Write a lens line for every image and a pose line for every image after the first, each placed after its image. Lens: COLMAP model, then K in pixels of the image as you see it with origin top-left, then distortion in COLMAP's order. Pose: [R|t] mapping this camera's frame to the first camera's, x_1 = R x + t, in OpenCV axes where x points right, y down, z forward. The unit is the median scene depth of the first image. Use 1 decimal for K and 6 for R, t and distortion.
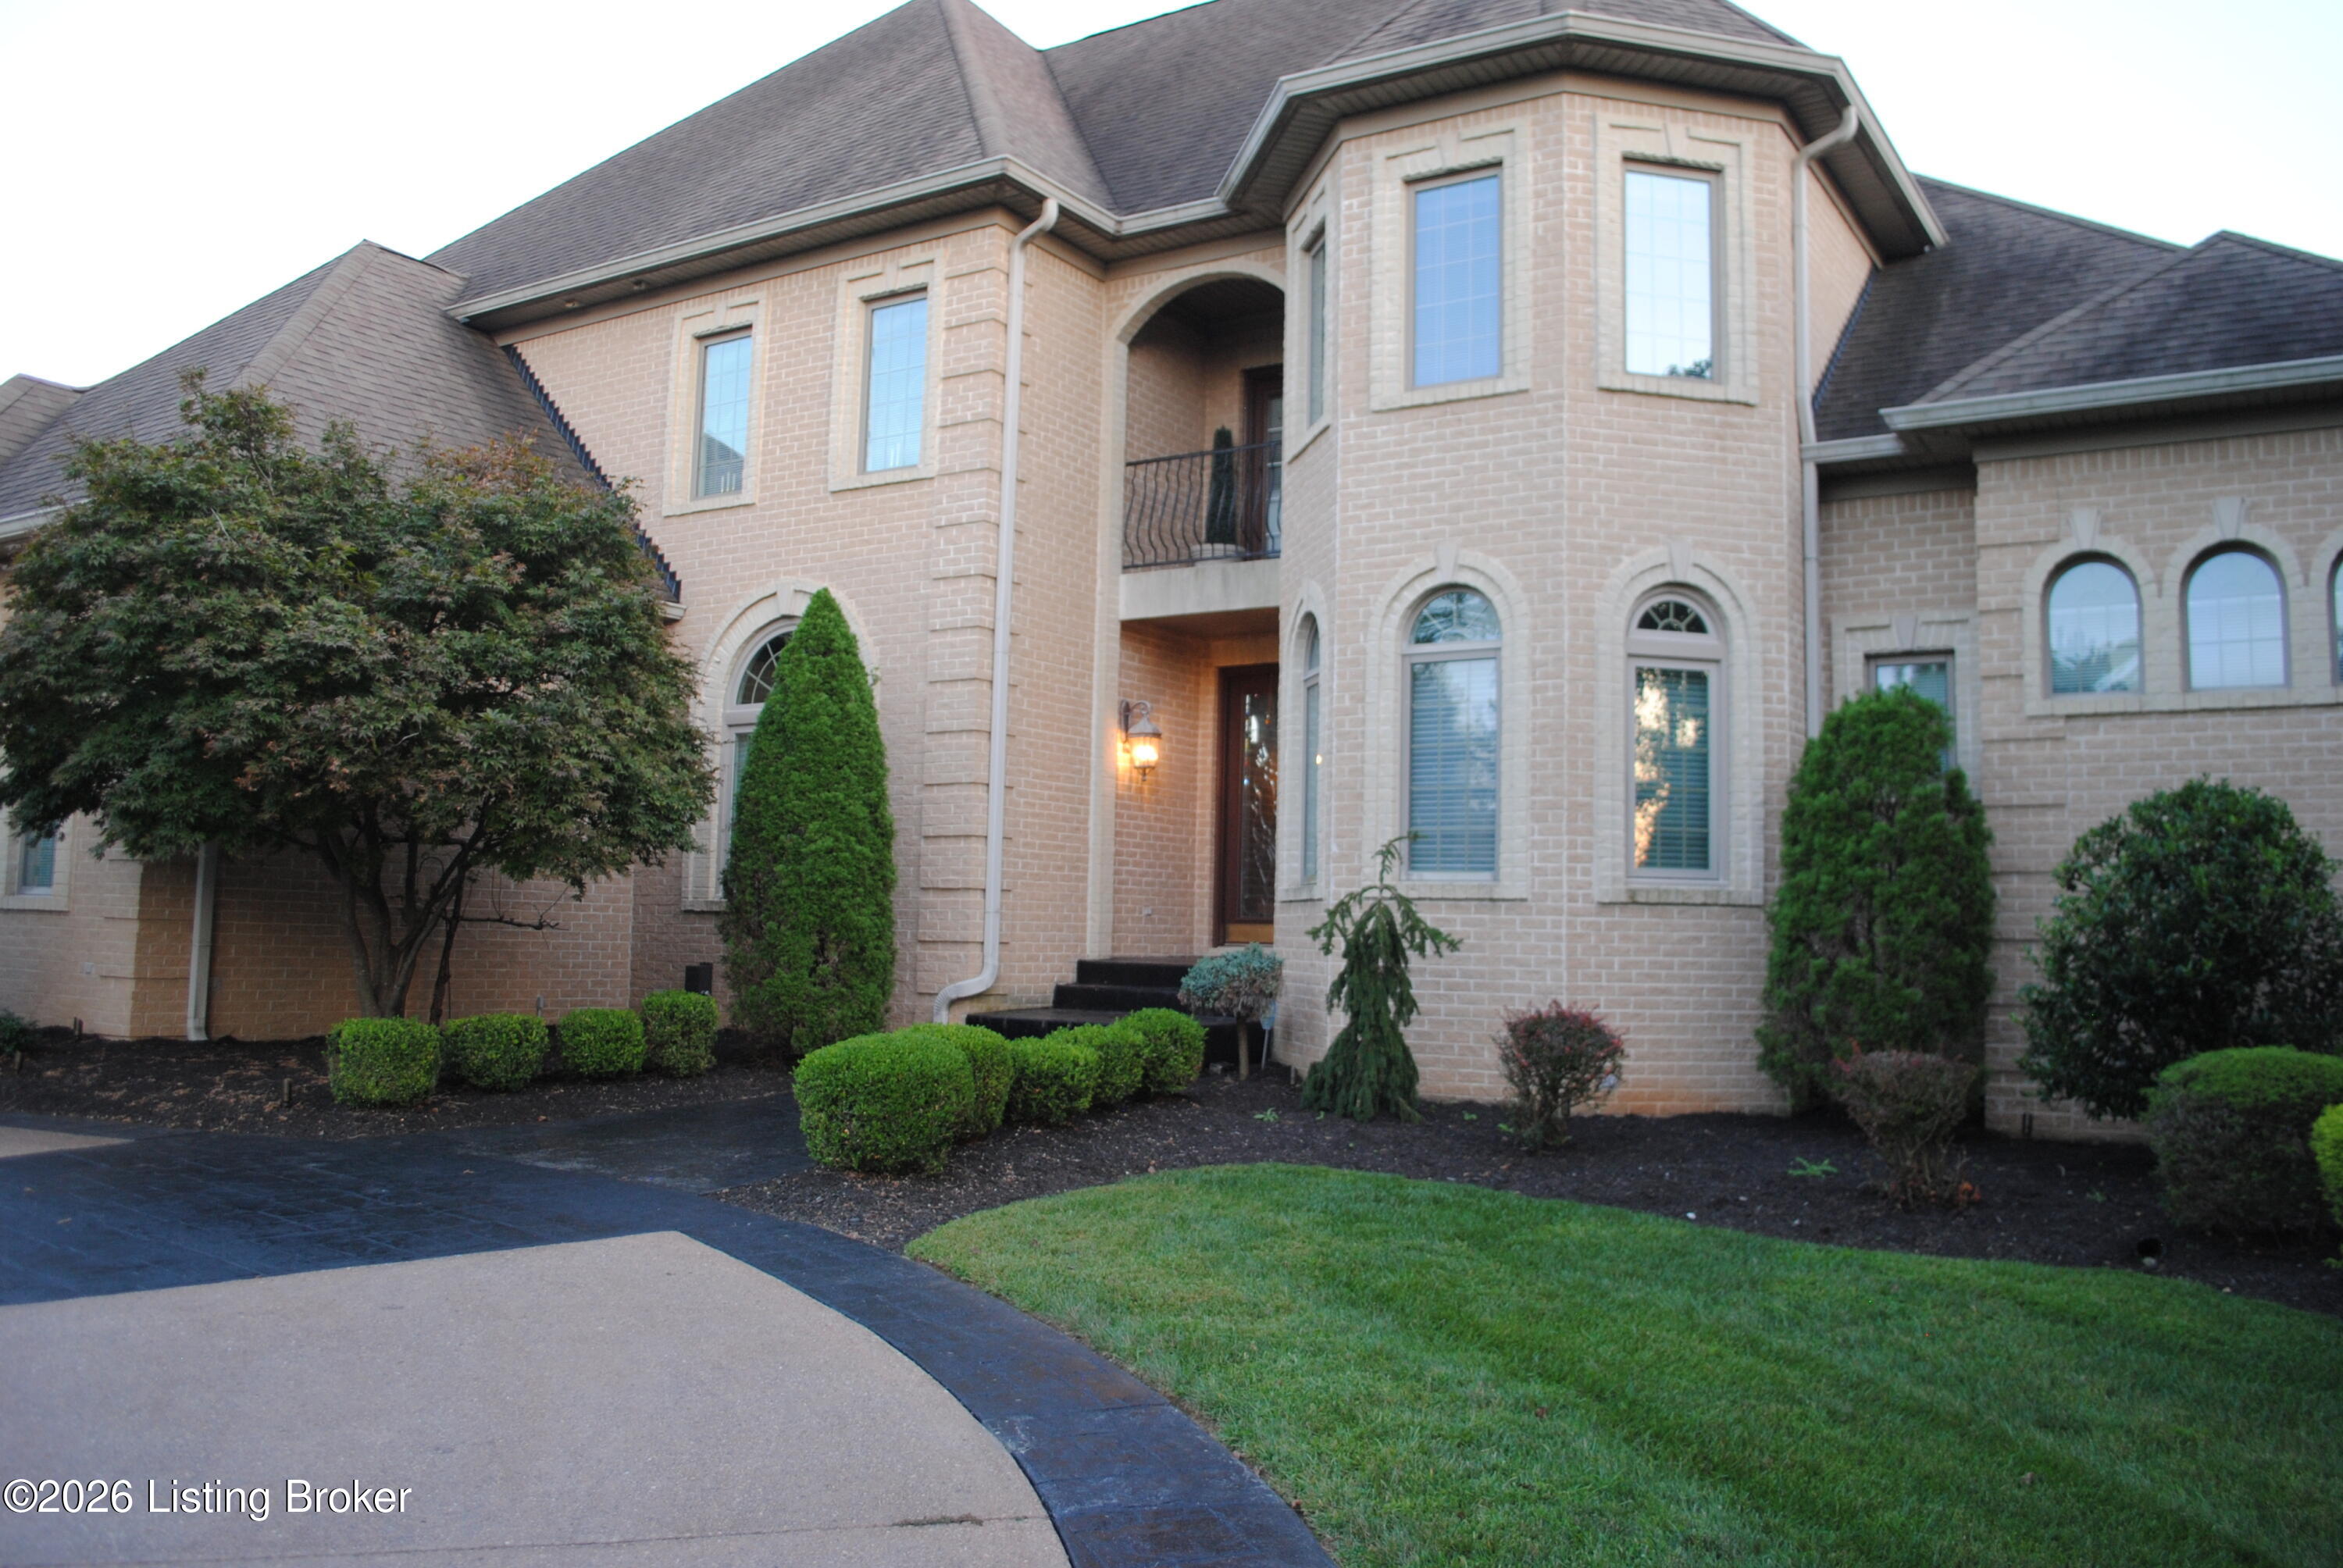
lens RADIAL K [[1805.9, 0, 1175.9], [0, 1805.9, 769.5], [0, 0, 1]] dist [0.041506, -0.002228]
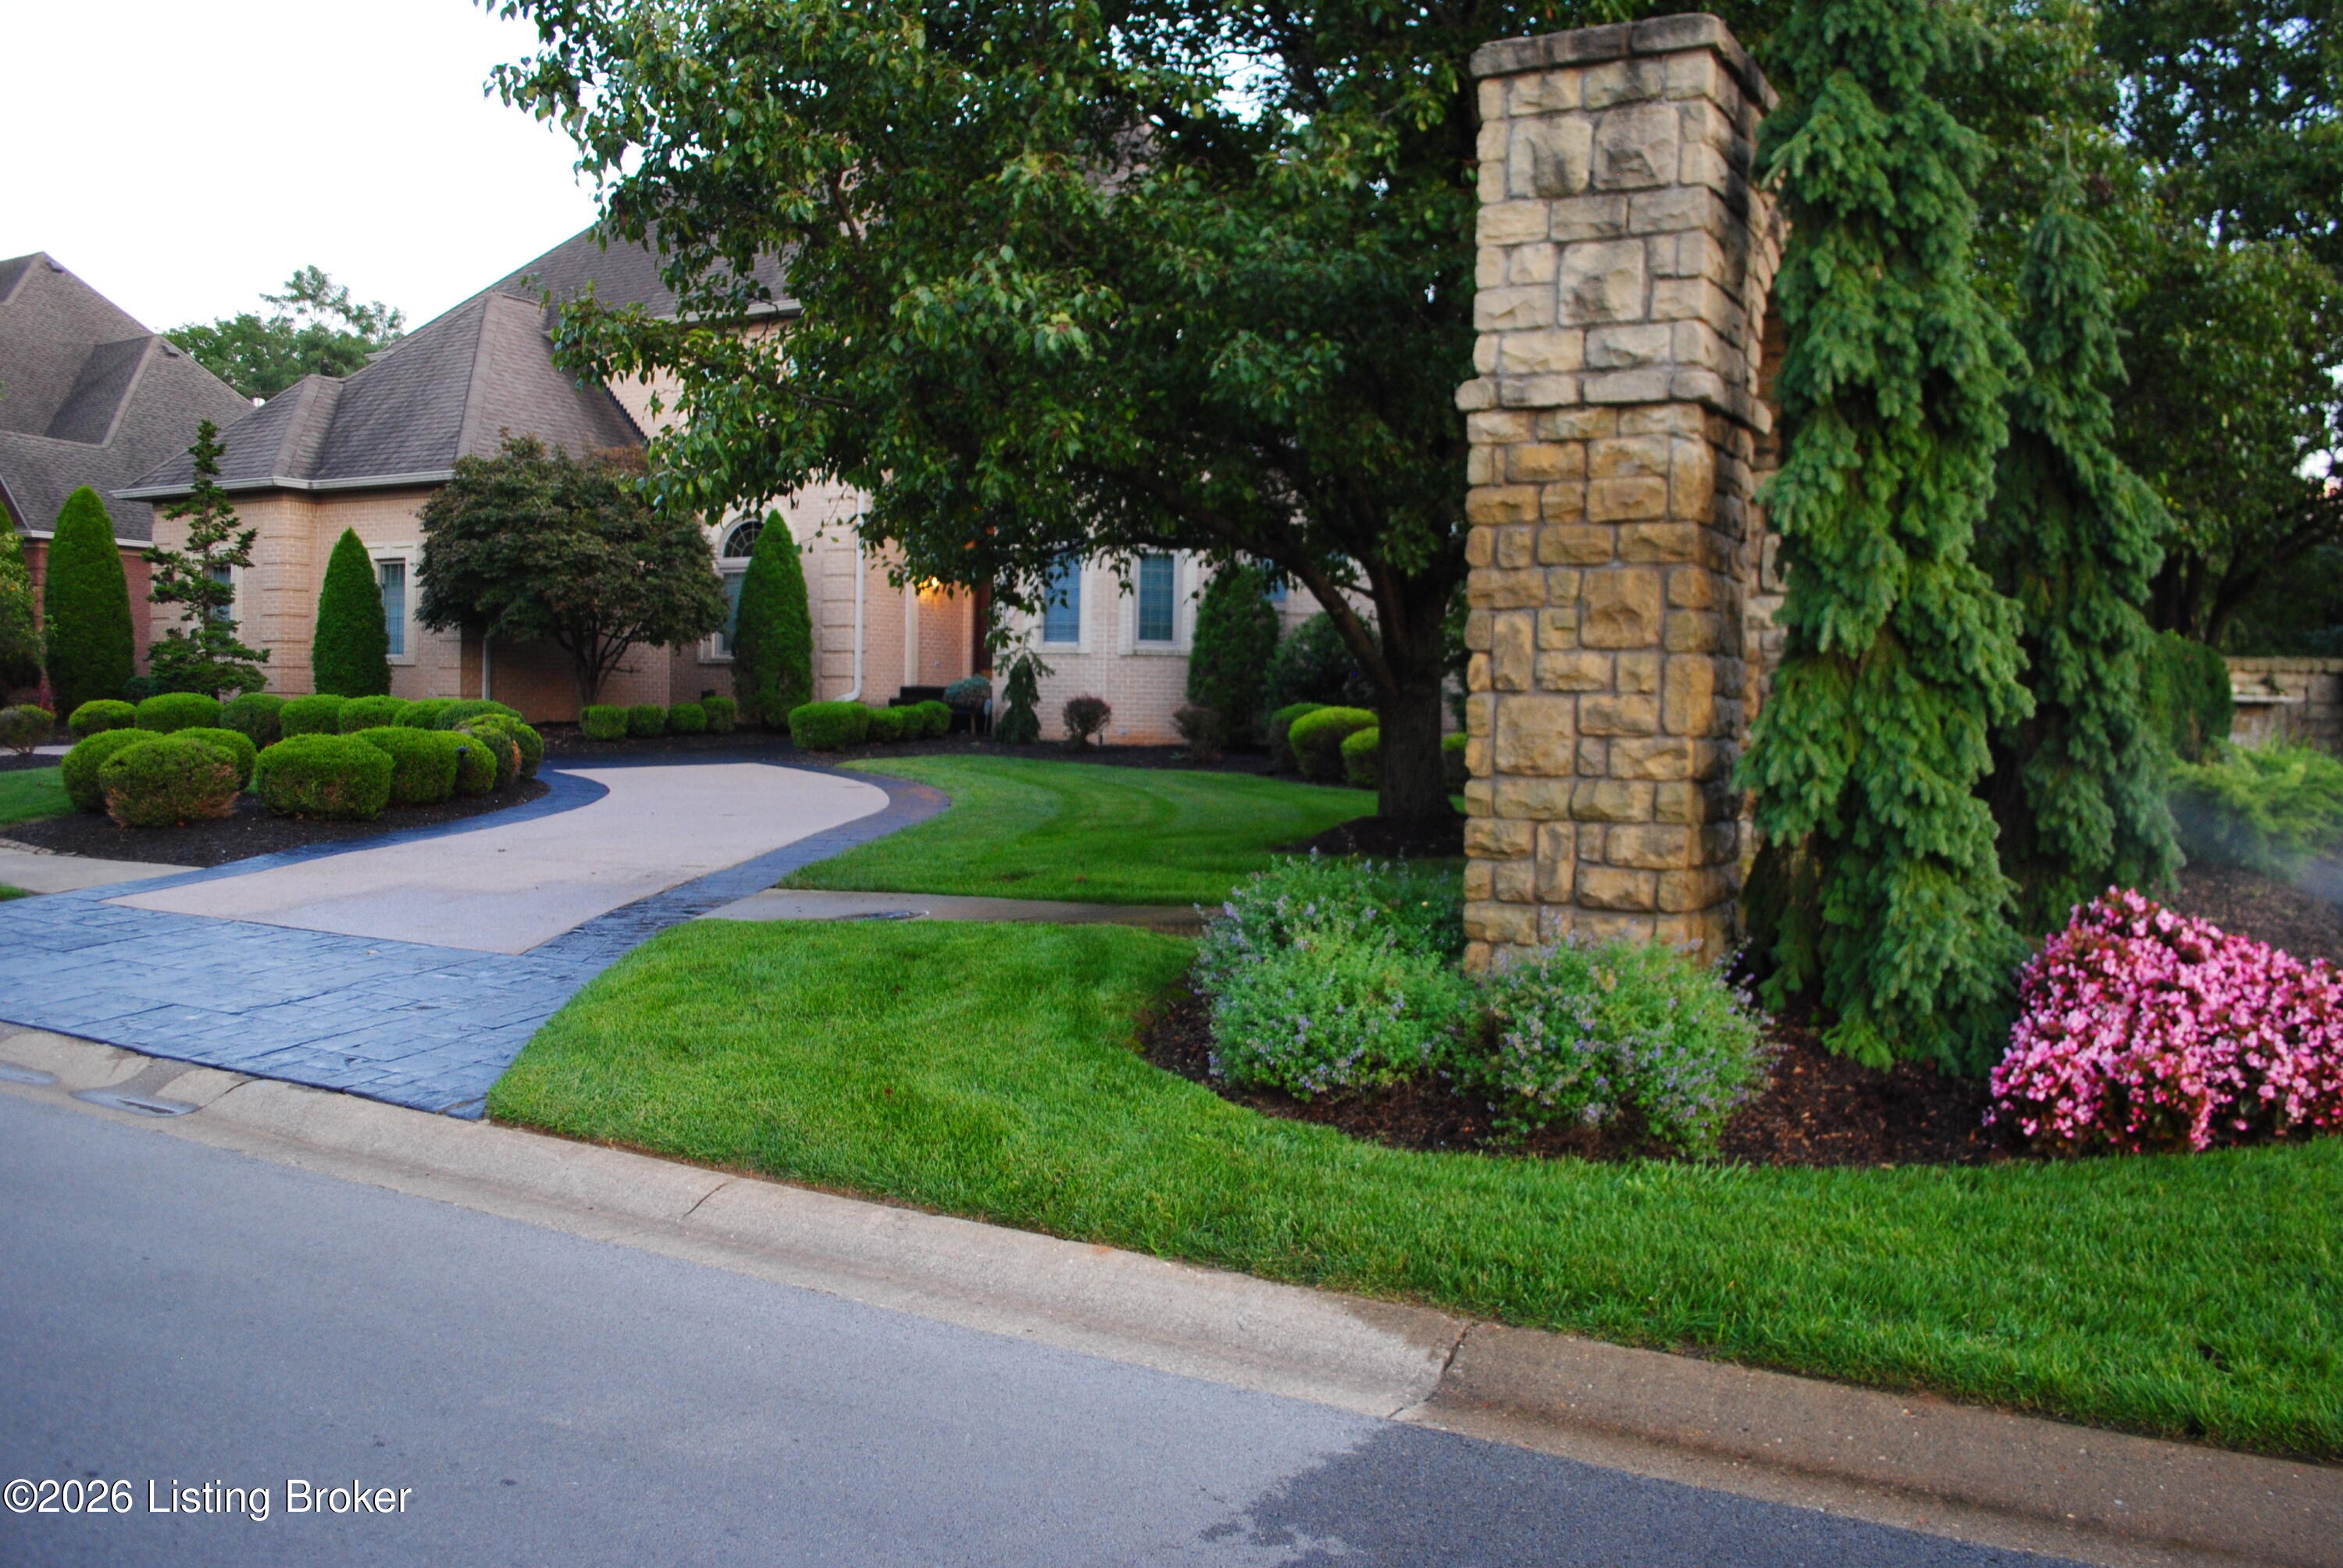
lens RADIAL K [[1805.9, 0, 1175.9], [0, 1805.9, 769.5], [0, 0, 1]] dist [0.041506, -0.002228]
pose [[0.996083, -0.010298, 0.087816, 0.100391], [-0.001458, 0.991145, 0.132775, -0.094912], [-0.088406, -0.132383, 0.987248, -1.399220]]
